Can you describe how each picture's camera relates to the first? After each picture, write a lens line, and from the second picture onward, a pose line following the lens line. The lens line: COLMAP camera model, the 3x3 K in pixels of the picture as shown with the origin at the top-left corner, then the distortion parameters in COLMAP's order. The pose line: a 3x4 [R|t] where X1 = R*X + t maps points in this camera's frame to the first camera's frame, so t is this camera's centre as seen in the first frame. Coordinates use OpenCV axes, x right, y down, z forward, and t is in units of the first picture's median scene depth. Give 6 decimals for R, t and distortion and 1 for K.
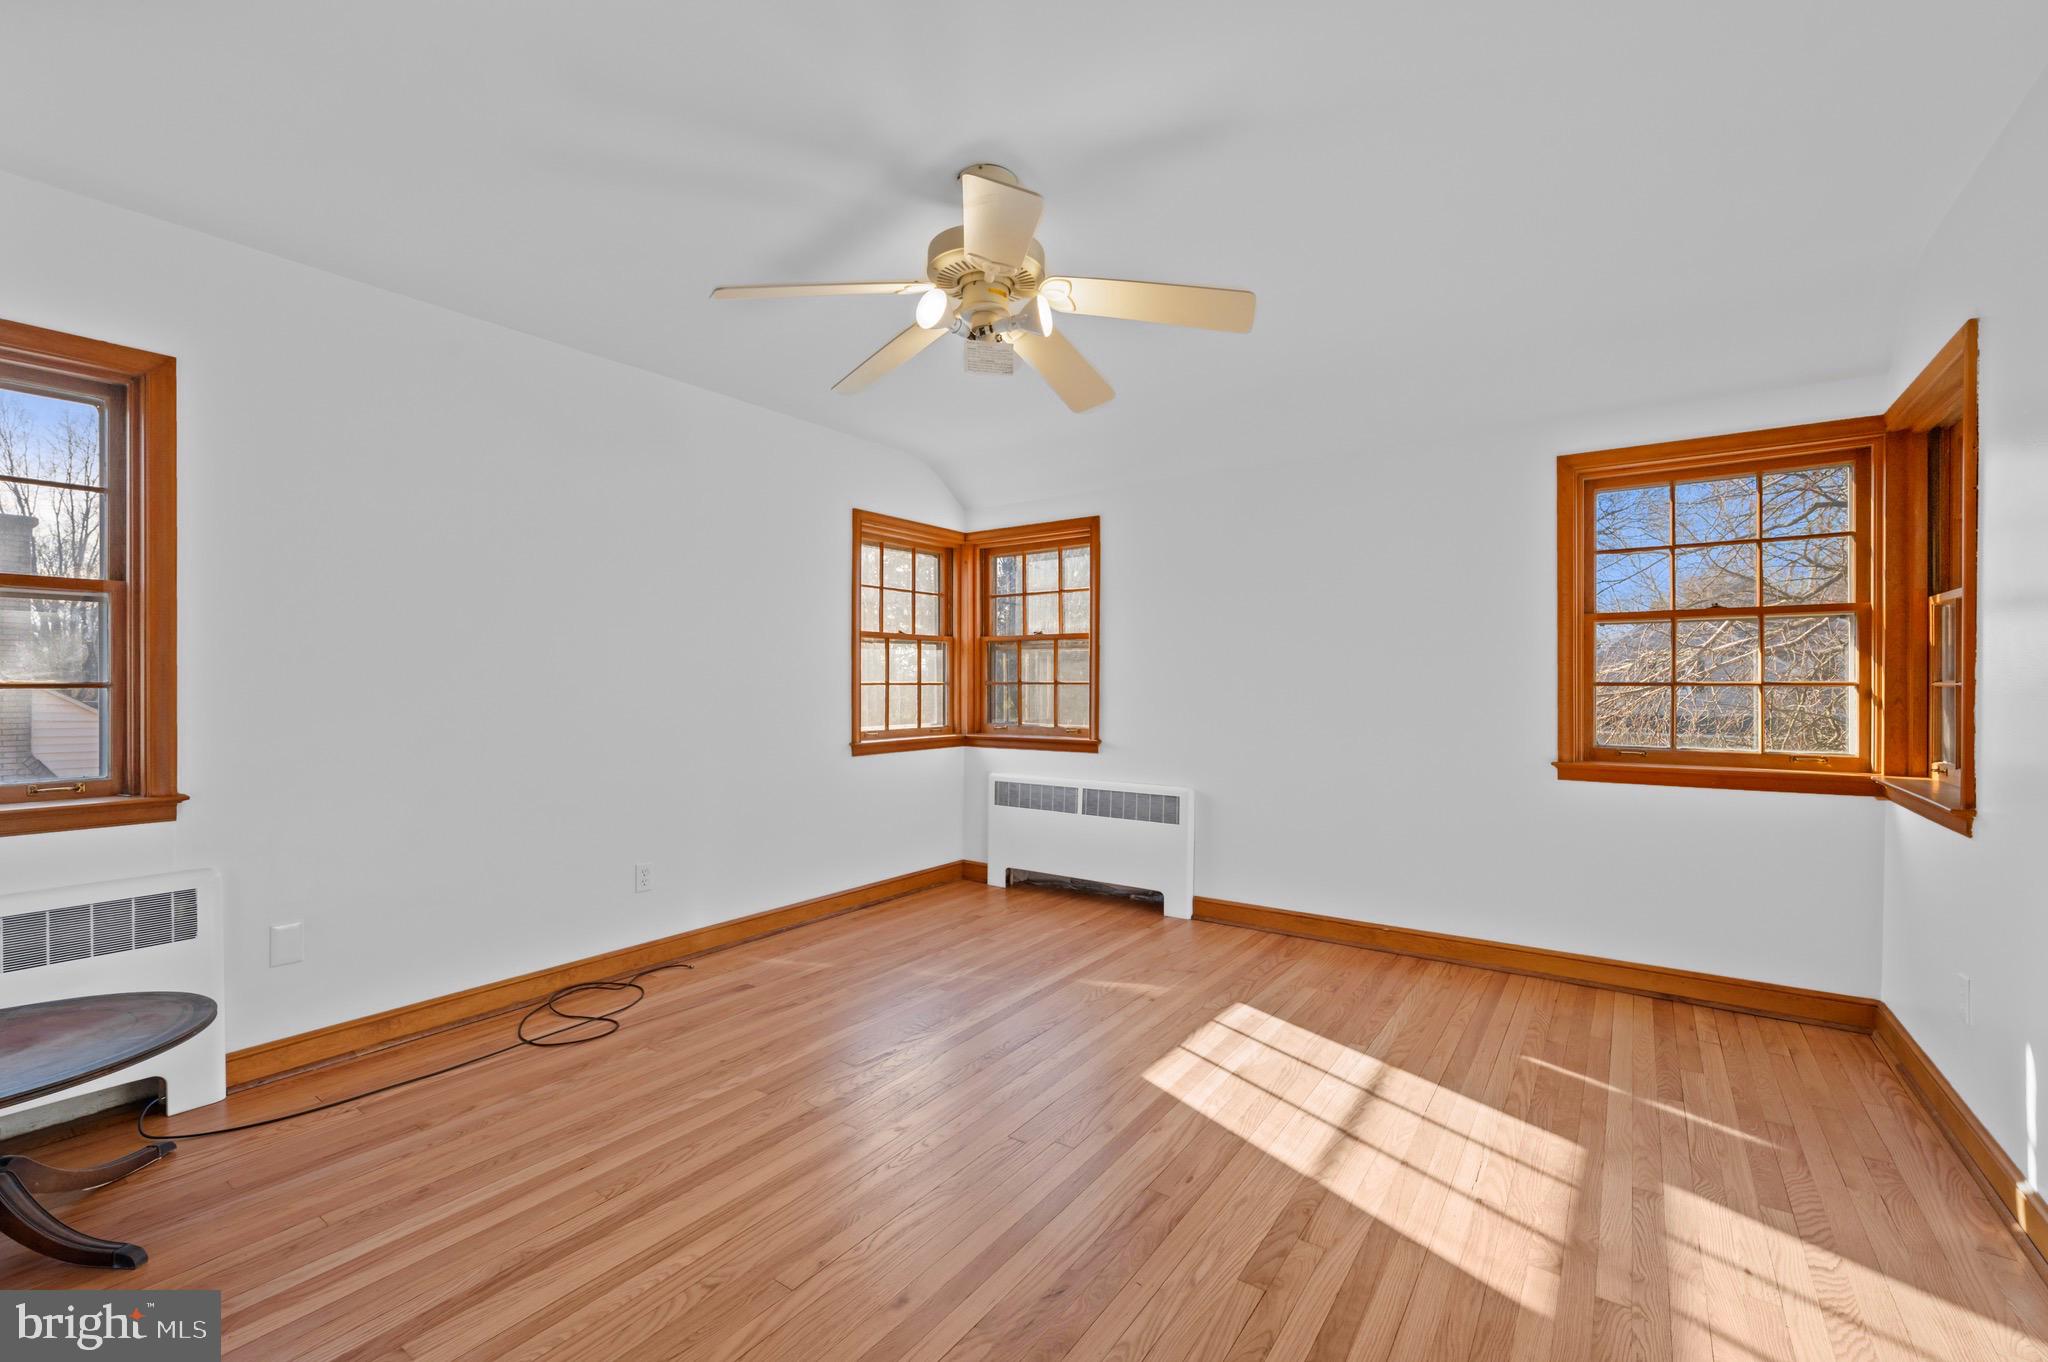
lens RADIAL K [[863.1, 0, 1024.4], [0, 863.1, 698.4], [0, 0, 1]] dist [-0.000506, 0.000062]
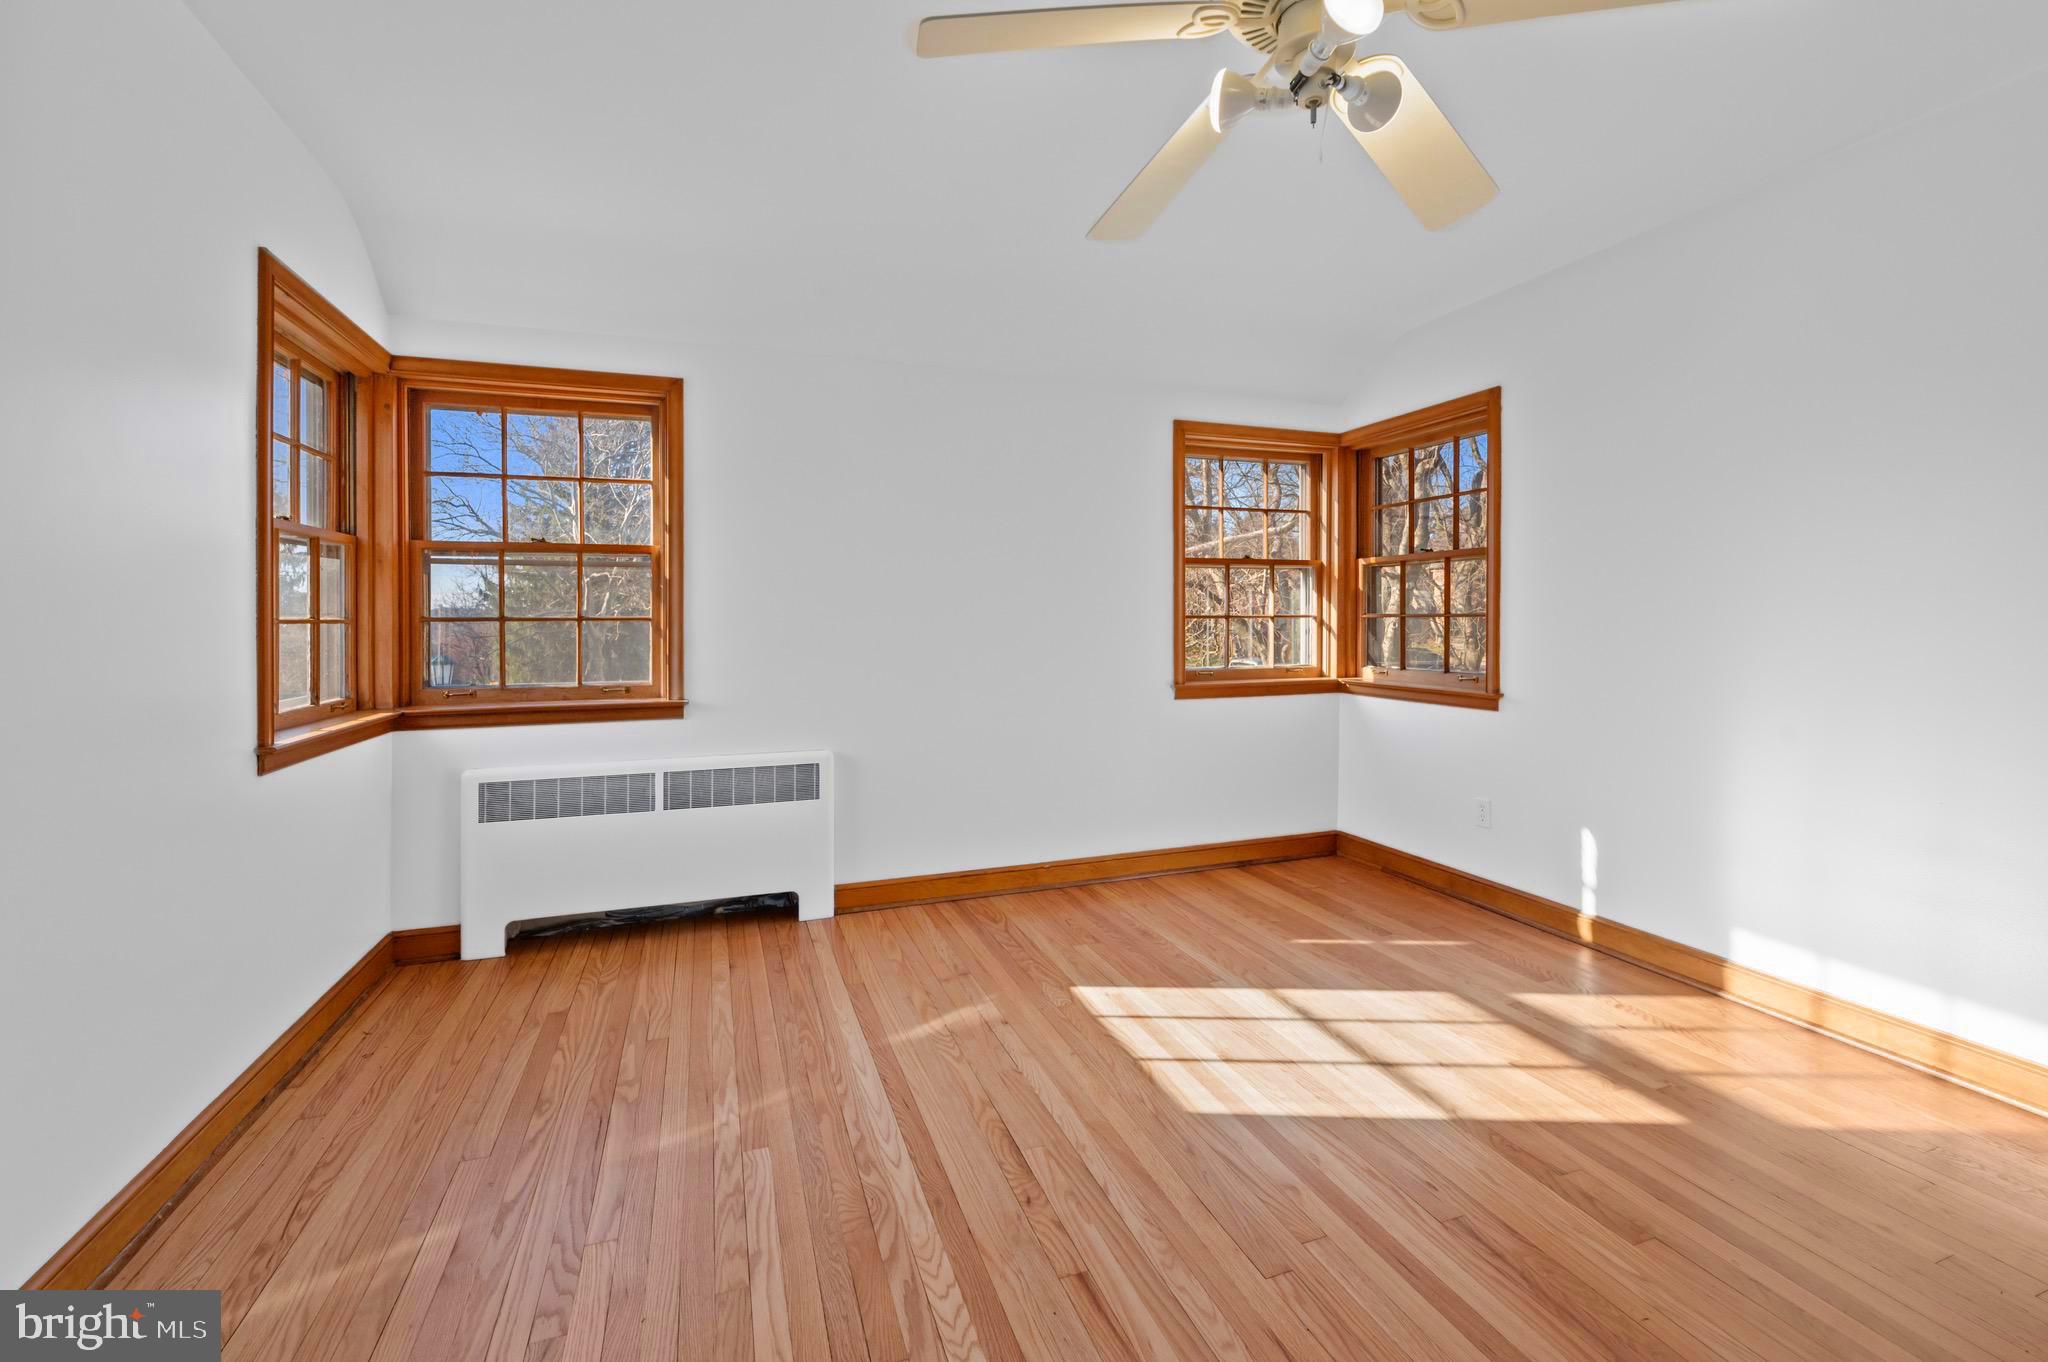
lens RADIAL K [[868.2, 0, 1025.6], [0, 868.2, 631.9], [0, 0, 1]] dist [-0.001095, -0.000019]
pose [[0.568624, -0.017172, 0.822419, -0.449765], [0.018842, 0.999792, 0.007848, -0.009426], [-0.822382, 0.011034, 0.568829, 0.499866]]
